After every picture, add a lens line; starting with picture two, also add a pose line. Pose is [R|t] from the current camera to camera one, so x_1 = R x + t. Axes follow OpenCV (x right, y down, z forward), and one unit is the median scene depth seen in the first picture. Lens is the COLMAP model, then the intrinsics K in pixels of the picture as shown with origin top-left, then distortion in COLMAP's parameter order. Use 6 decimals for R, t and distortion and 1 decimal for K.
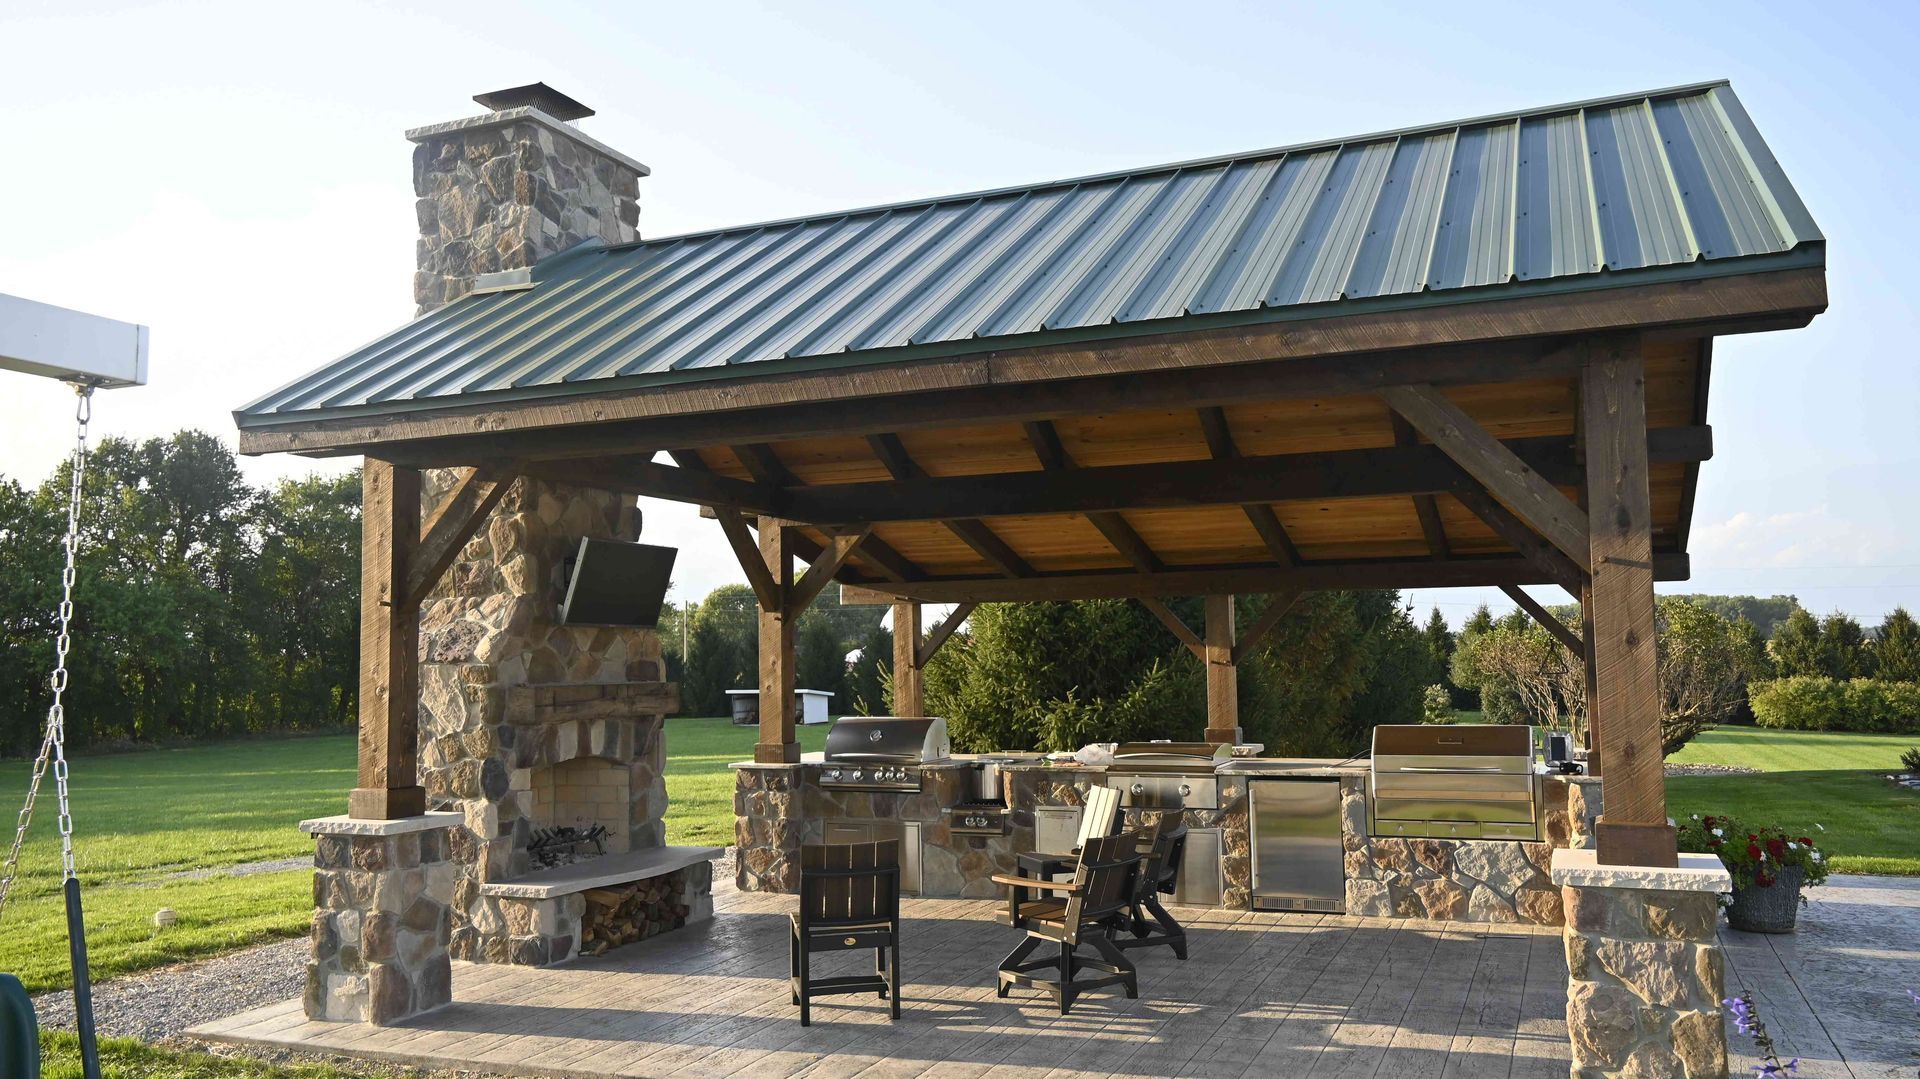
lens RADIAL K [[1599.4, 0, 960.0], [0, 1599.4, 539.5], [0, 0, 1]] dist [0.002204, -0.000993]
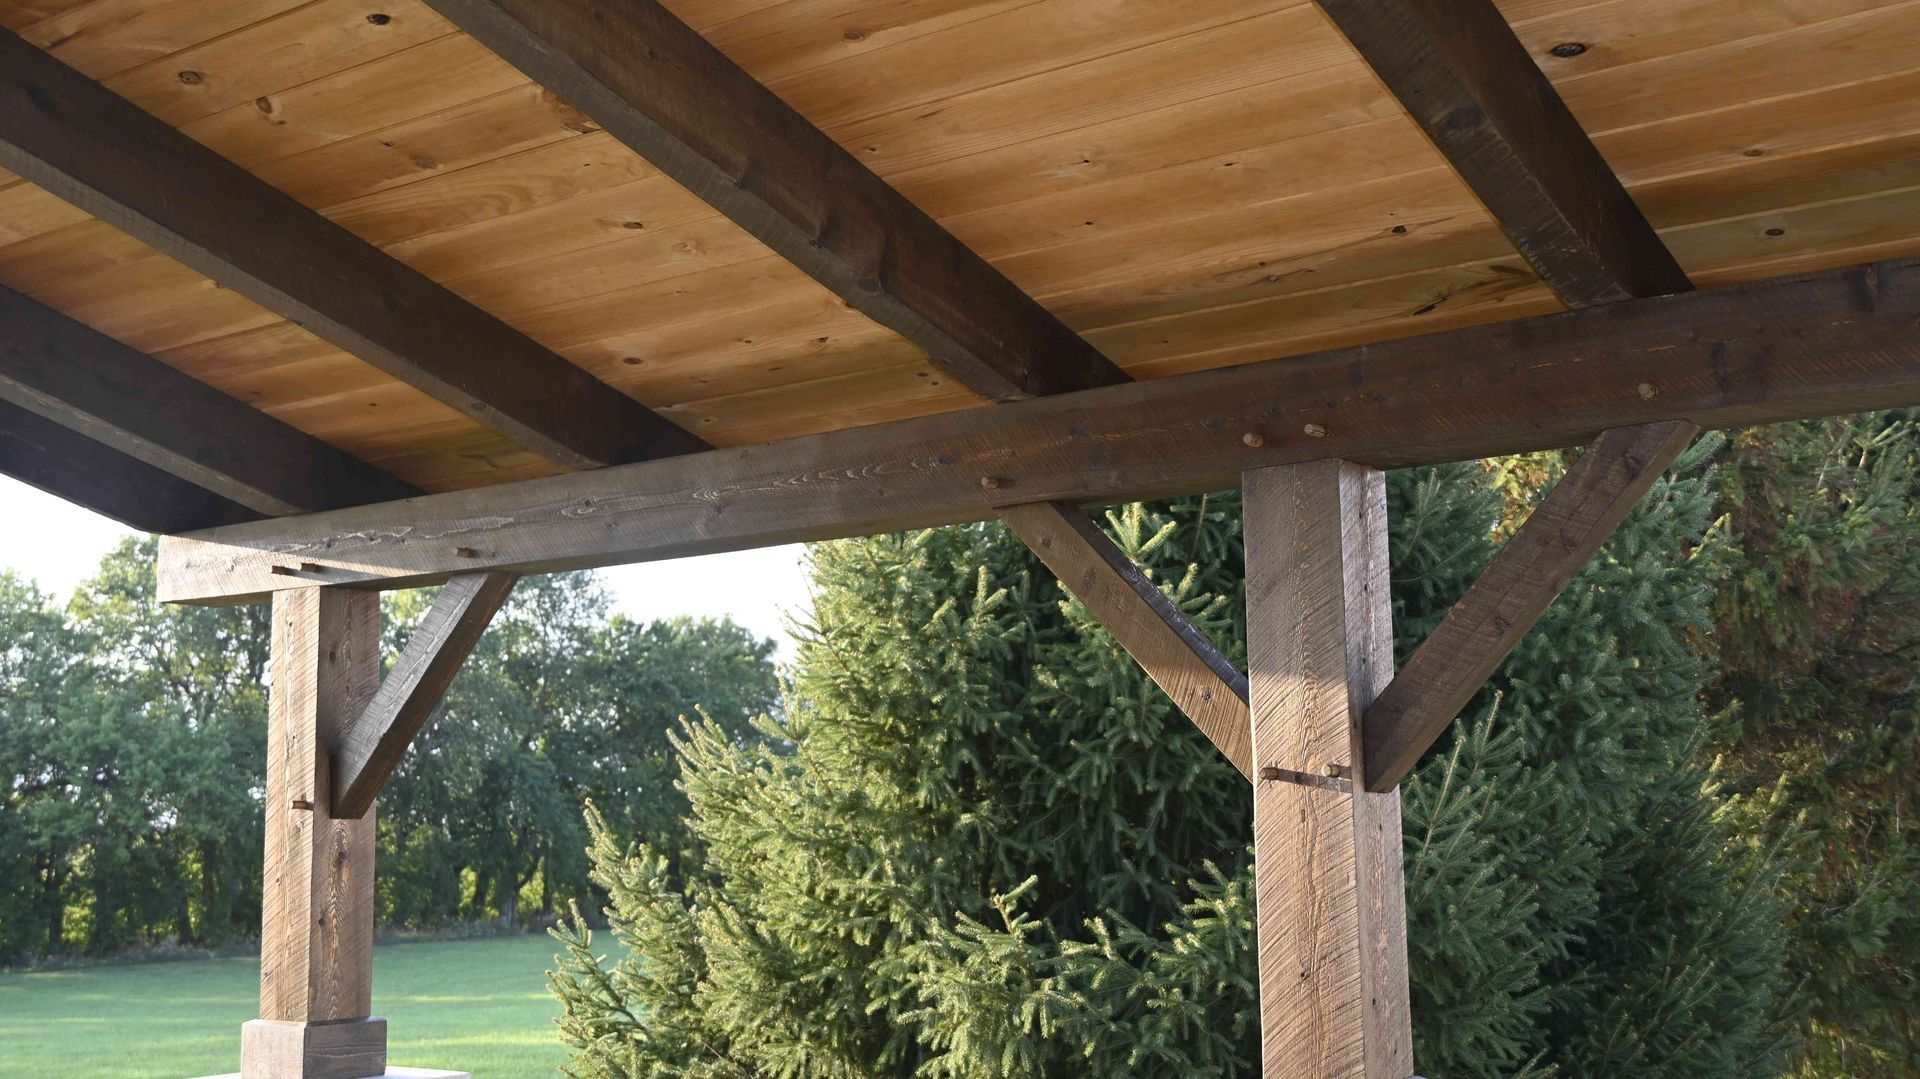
lens RADIAL K [[2158.9, 0, 960.0], [0, 2158.9, 539.5], [0, 0, 1]] dist [0.005352, 0.016614]
pose [[0.972811, -0.028779, -0.229807, 0.040271], [0.014619, 0.997901, -0.063081, 0.013776], [0.231140, 0.058007, 0.971190, 0.153808]]
